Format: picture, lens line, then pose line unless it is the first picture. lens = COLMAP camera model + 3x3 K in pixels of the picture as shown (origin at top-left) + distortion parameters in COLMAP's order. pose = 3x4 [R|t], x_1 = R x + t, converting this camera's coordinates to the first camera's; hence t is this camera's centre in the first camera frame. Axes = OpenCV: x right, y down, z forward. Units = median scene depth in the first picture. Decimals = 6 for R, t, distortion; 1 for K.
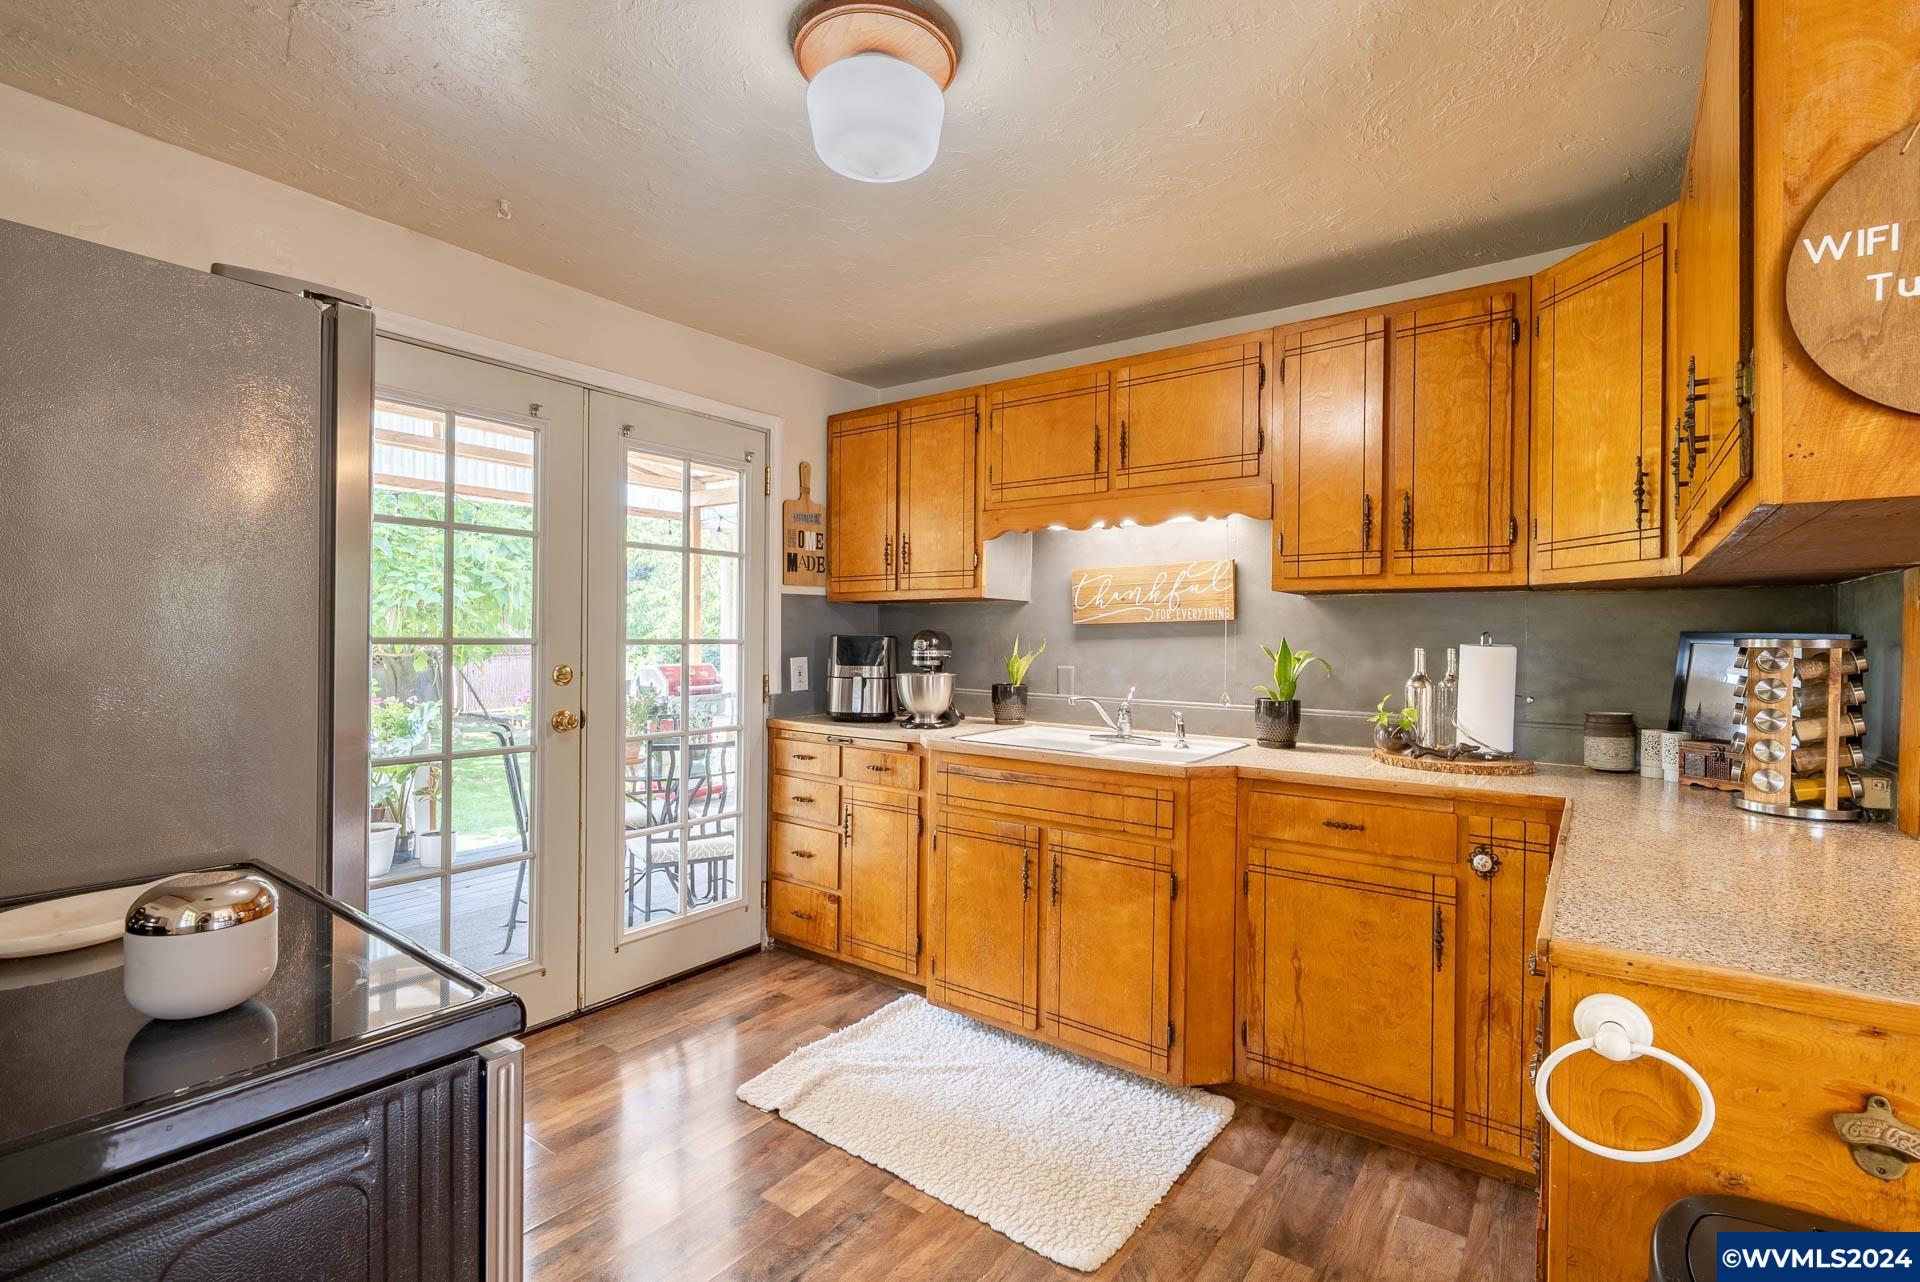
lens RADIAL K [[872.2, 0, 960.0], [0, 872.2, 641.0], [0, 0, 1]] dist [-0.001303, -0.000448]
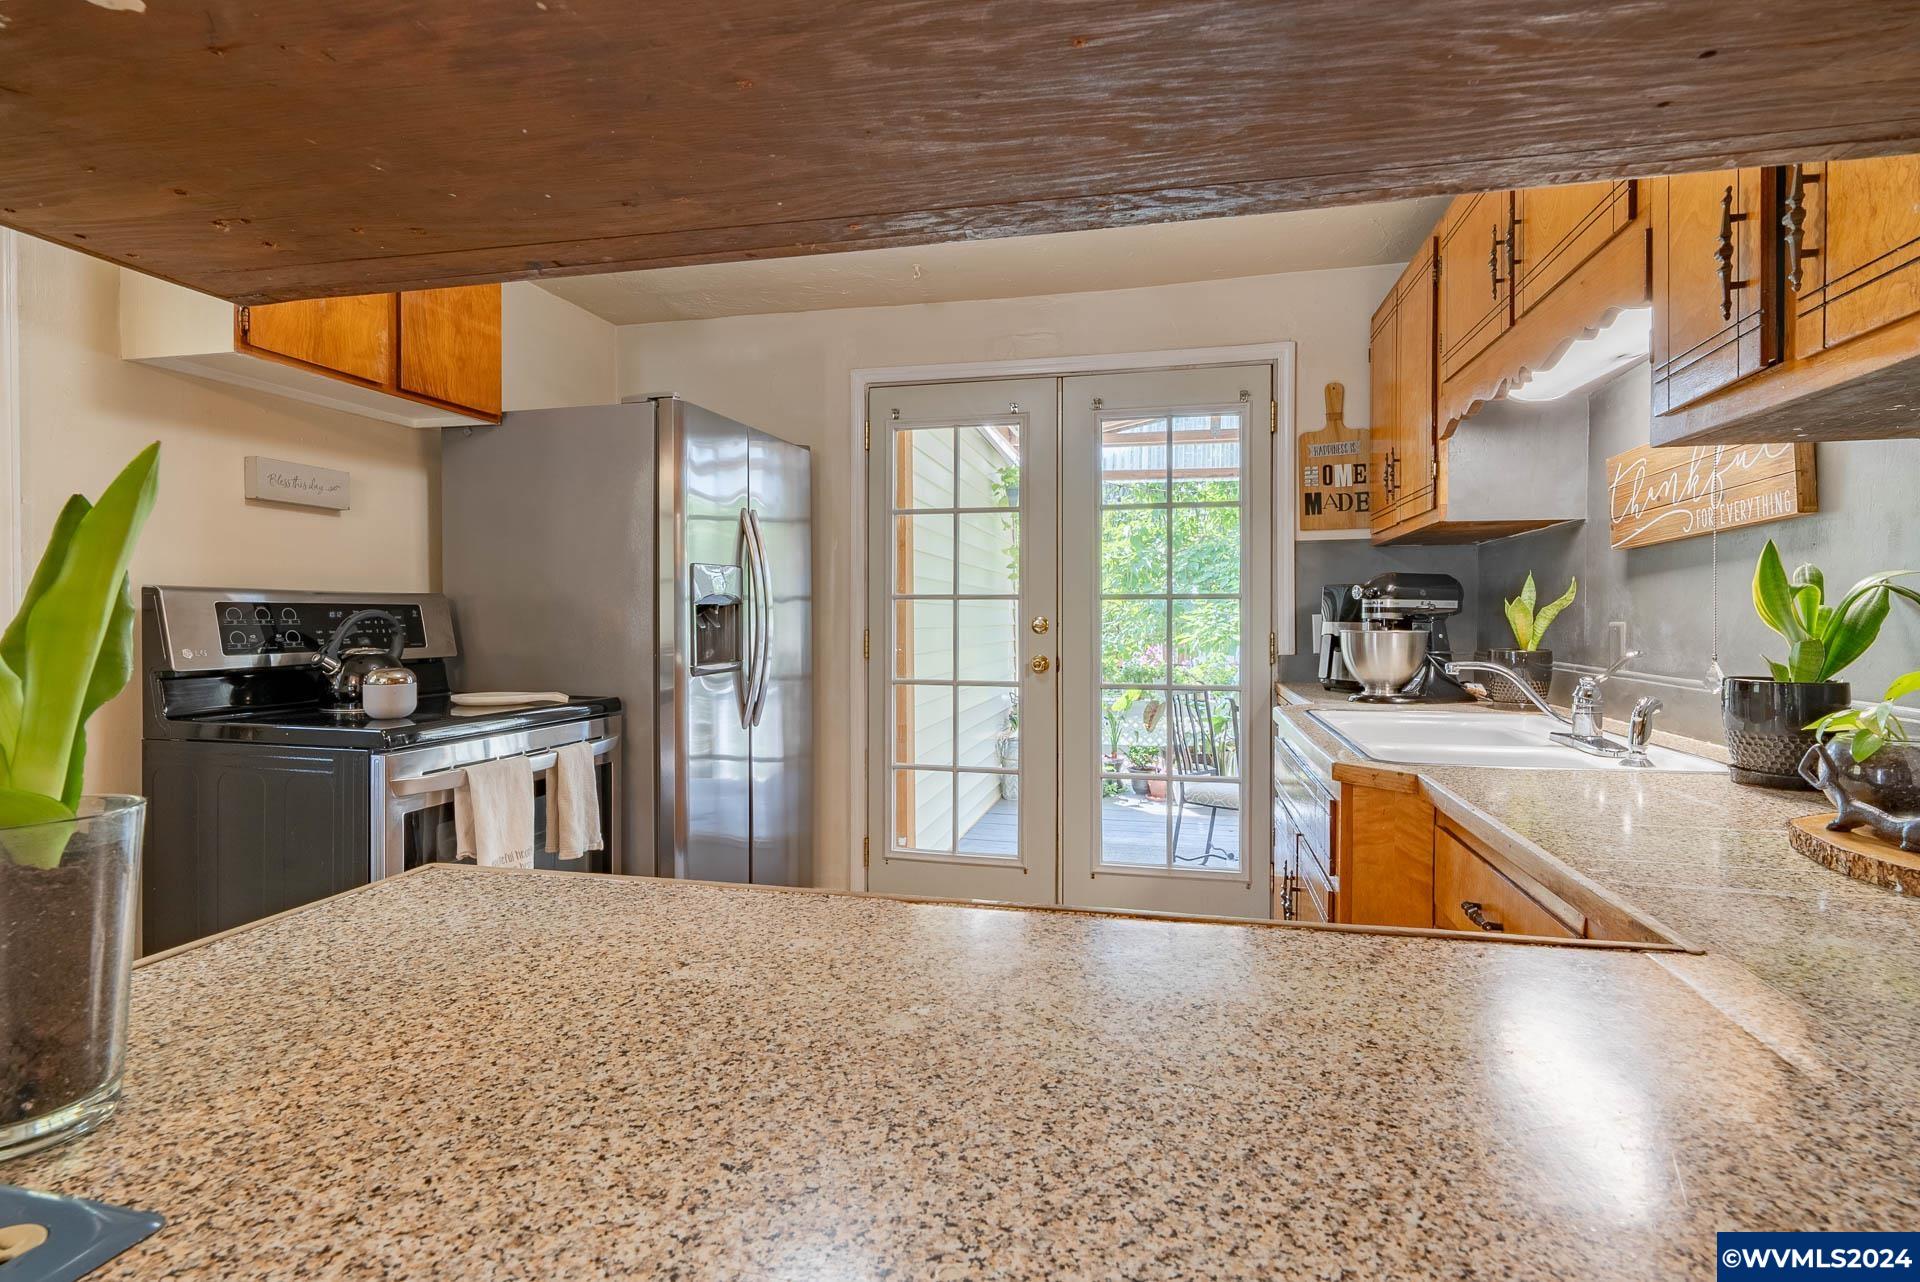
lens RADIAL K [[900.9, 0, 962.0], [0, 900.9, 617.2], [0, 0, 1]] dist [-0.000322, -0.000042]
pose [[0.400839, -0.007724, -0.916116, 0.725373], [-0.000555, 0.999962, -0.008674, 0.045370], [0.916148, 0.003986, 0.400820, 0.483630]]
